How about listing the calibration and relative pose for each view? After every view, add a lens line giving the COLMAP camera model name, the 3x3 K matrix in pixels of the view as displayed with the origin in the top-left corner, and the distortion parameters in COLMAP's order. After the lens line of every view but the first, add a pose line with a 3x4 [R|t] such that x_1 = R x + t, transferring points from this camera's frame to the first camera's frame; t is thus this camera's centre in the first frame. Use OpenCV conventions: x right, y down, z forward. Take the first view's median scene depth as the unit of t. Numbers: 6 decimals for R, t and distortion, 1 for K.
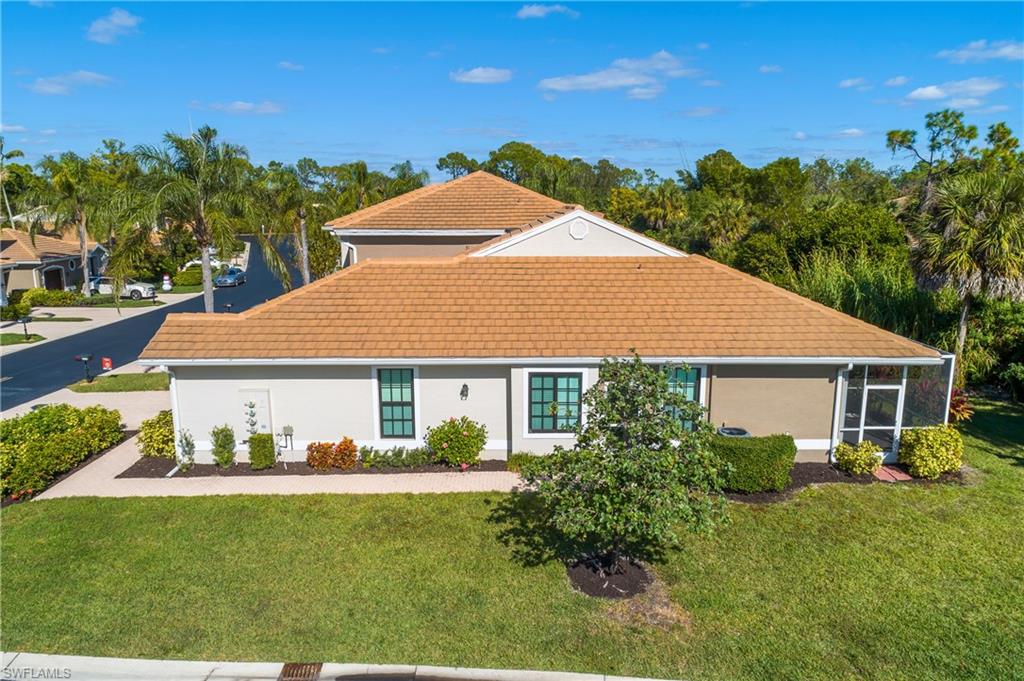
lens RADIAL K [[678.2, 0, 512.0], [0, 678.2, 340.5], [0, 0, 1]] dist [0.002836, 0.003593]
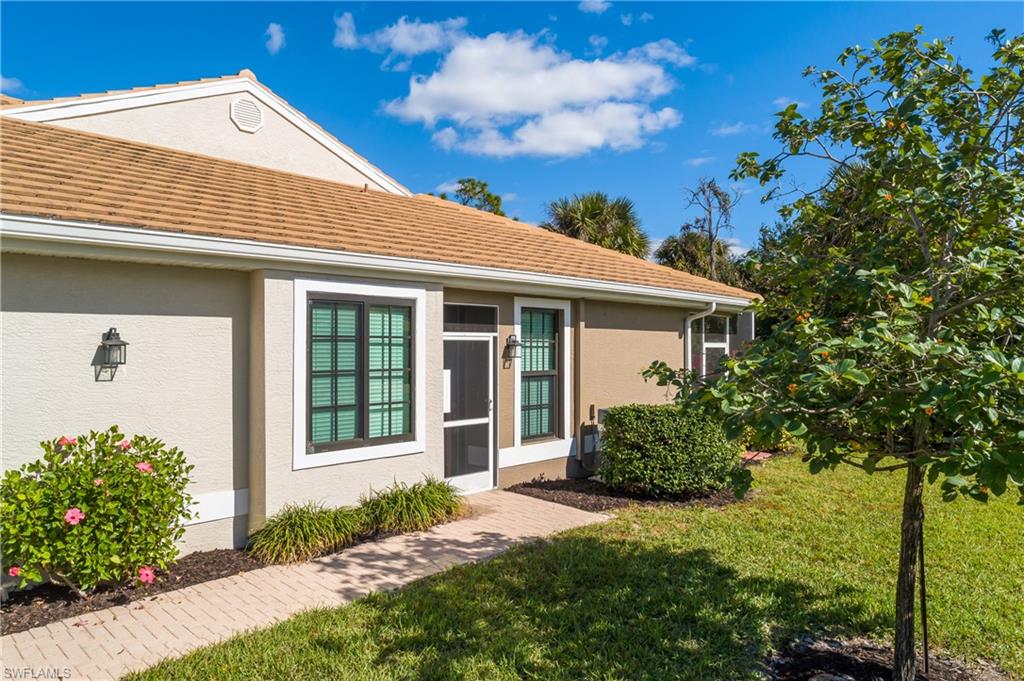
lens RADIAL K [[678.2, 0, 512.0], [0, 678.2, 340.5], [0, 0, 1]] dist [0.002836, 0.003593]
pose [[0.699232, 0.006967, 0.714860, -0.171345], [0.130707, 0.981851, -0.137419, 0.142017], [-0.702844, 0.189525, 0.685631, 0.642130]]
